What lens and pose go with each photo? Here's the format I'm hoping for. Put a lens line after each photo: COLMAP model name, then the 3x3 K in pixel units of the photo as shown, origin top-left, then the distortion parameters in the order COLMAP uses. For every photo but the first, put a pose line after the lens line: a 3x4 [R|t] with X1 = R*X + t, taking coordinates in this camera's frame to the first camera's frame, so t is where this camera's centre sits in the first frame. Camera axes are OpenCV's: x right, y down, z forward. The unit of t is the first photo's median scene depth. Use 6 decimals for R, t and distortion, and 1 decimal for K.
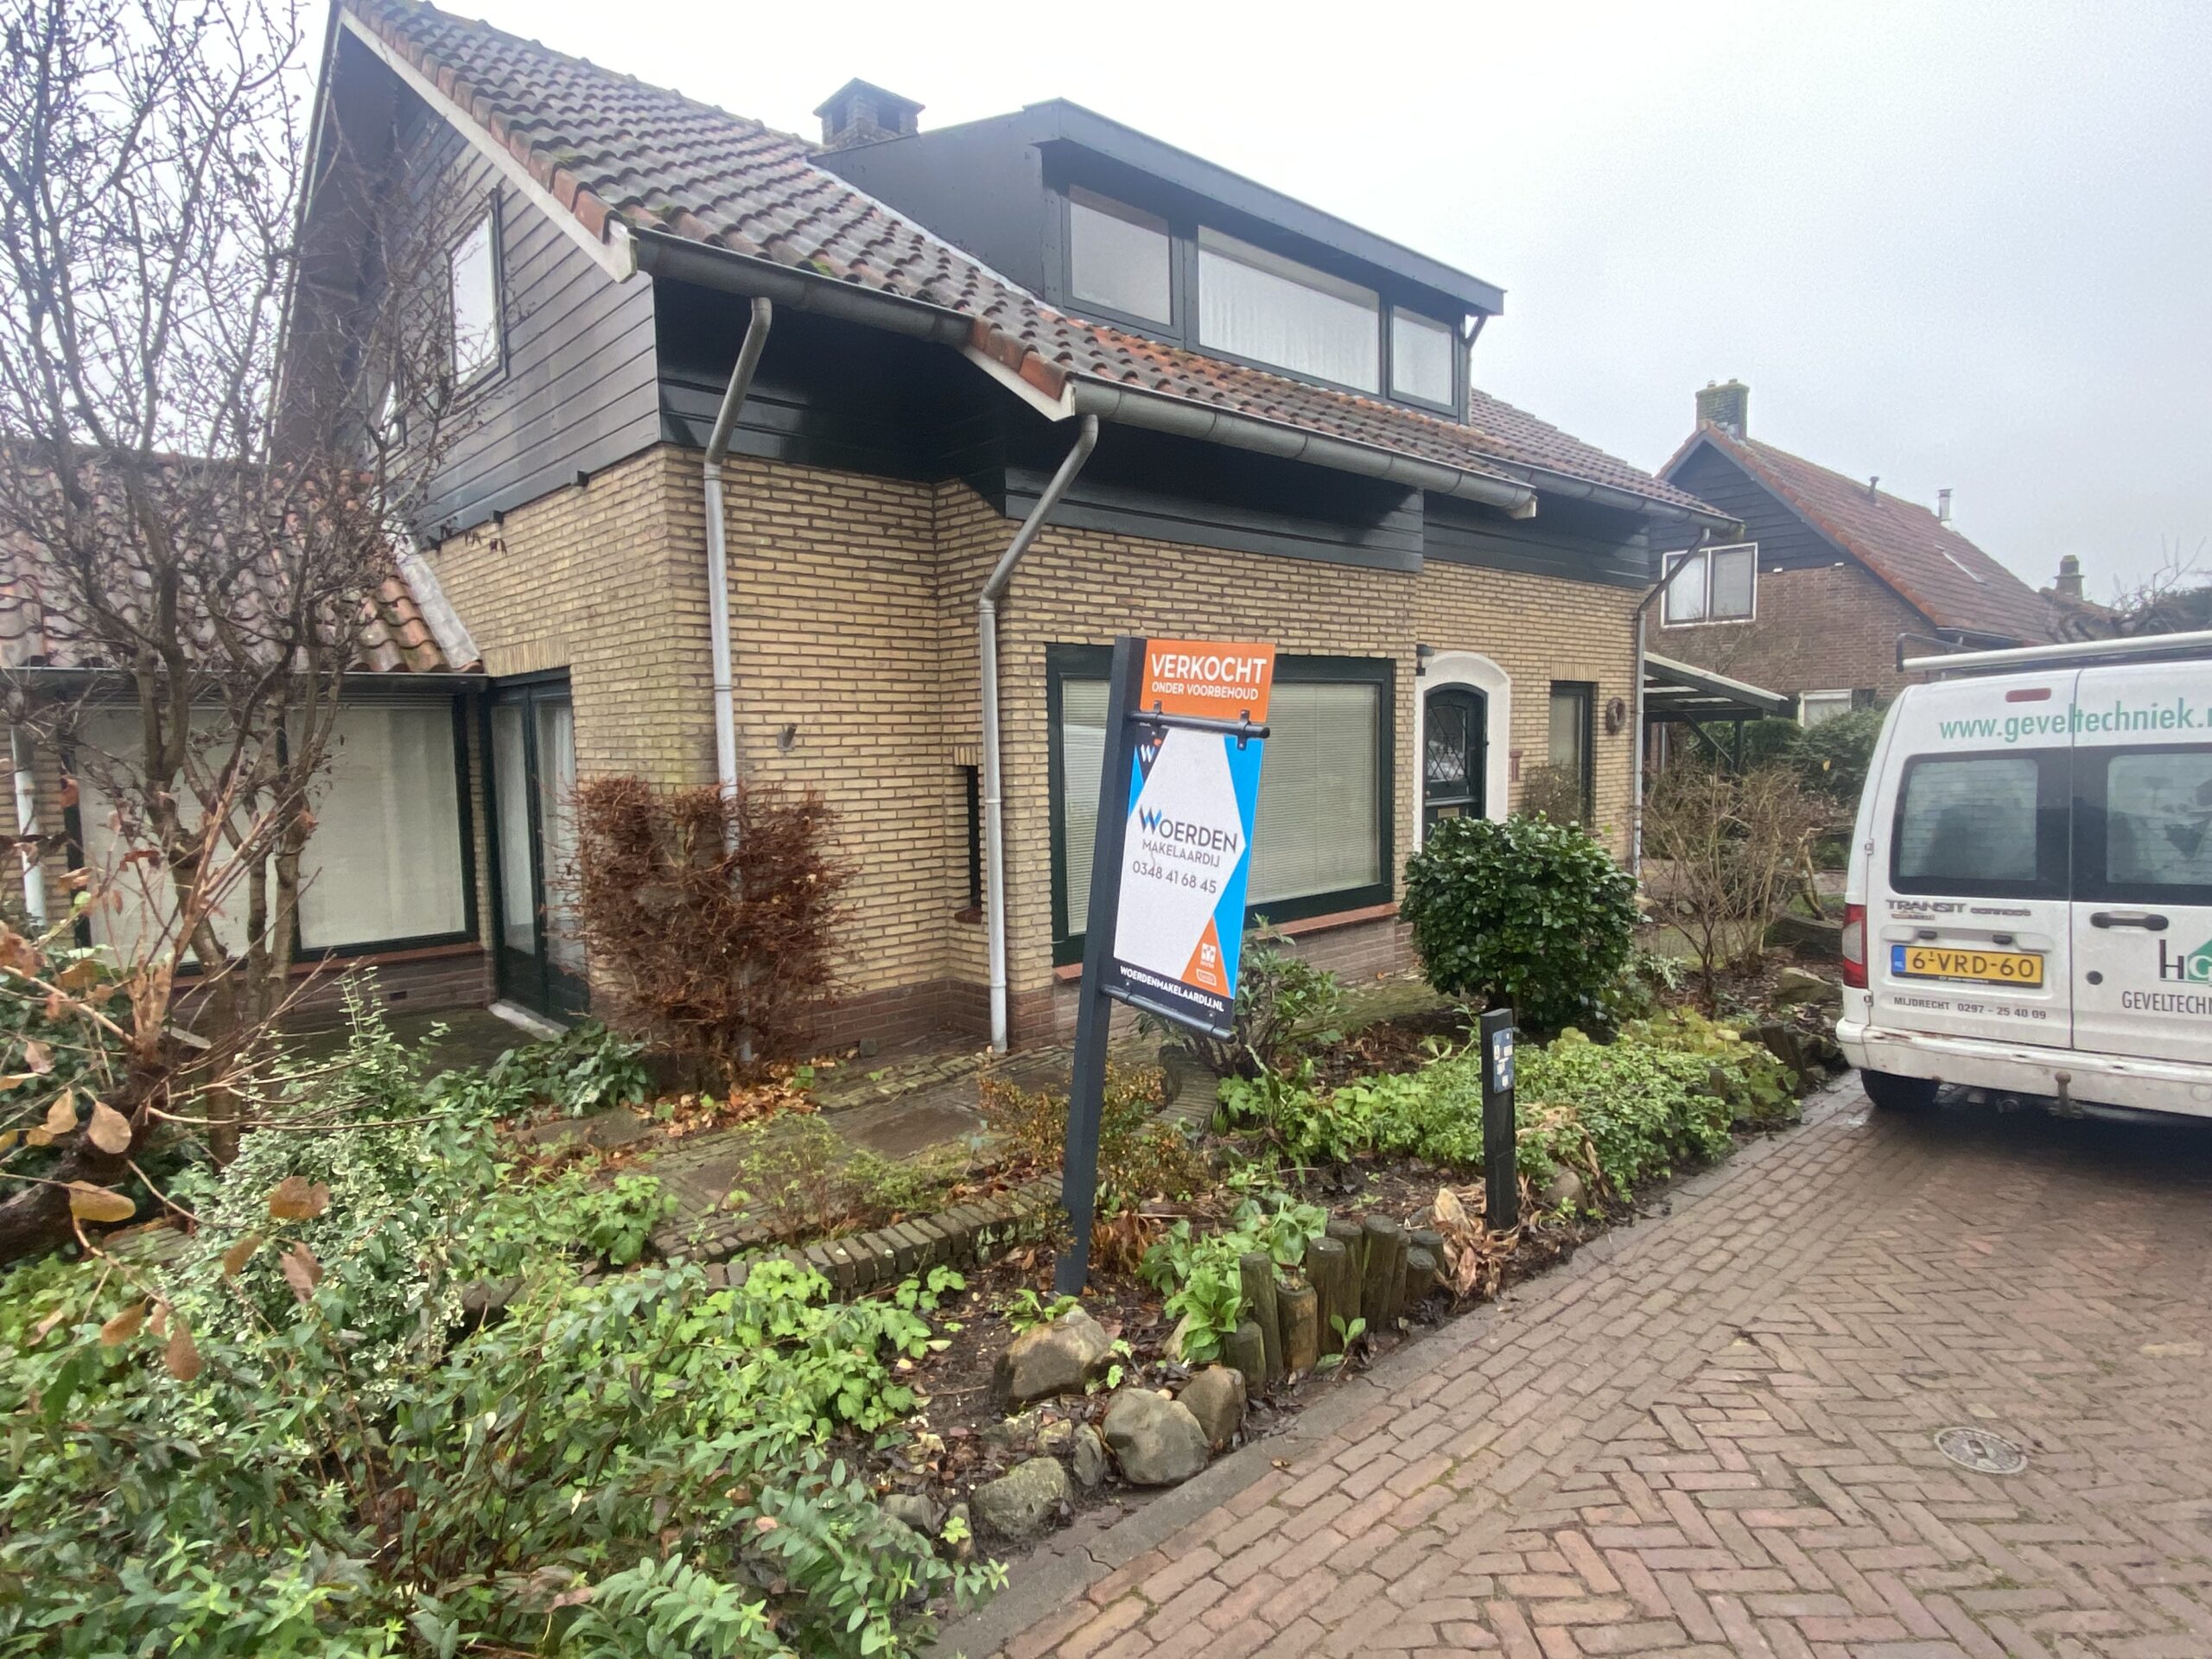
lens RADIAL K [[1223.3, 0, 1146.1], [0, 1223.3, 833.9], [0, 0, 1]] dist [0.093016, -0.121930]
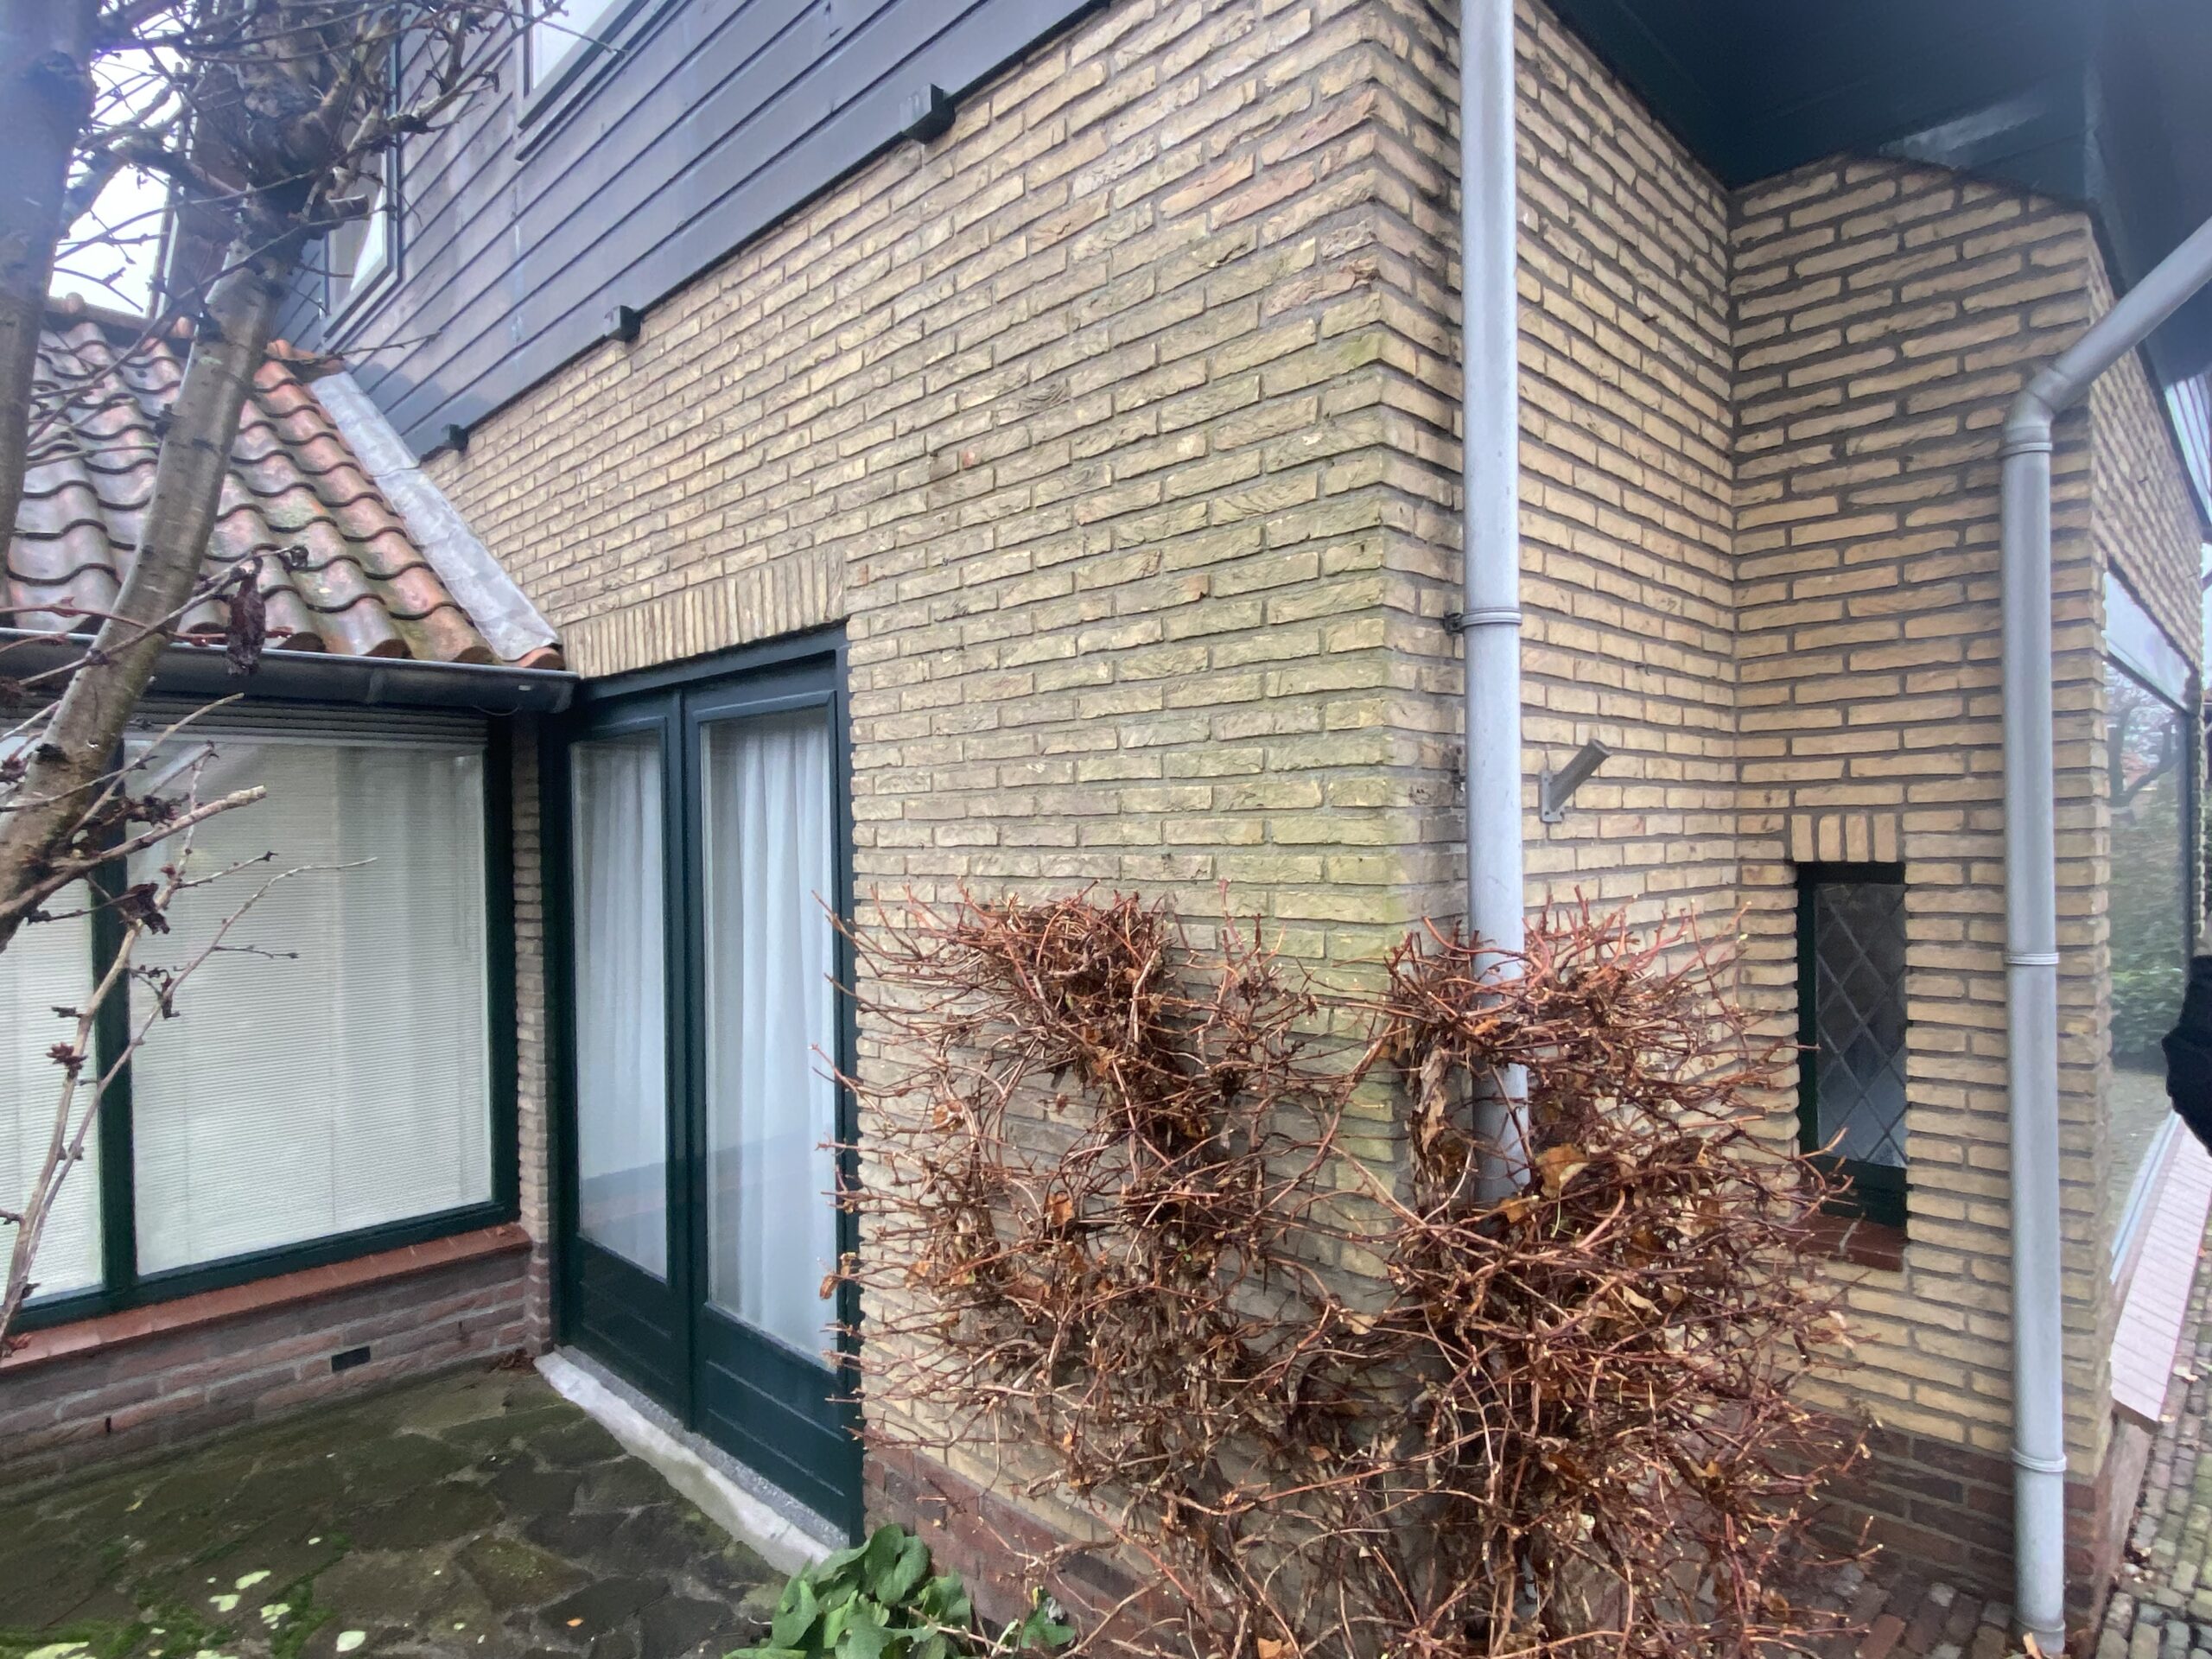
lens RADIAL K [[1223.3, 0, 1146.1], [0, 1223.3, 833.9], [0, 0, 1]] dist [0.093016, -0.121930]
pose [[0.998713, 0.000340, 0.050708, -0.506129], [0.003432, 0.997232, -0.074275, -0.046082], [-0.050593, 0.074353, 0.995948, 0.784686]]
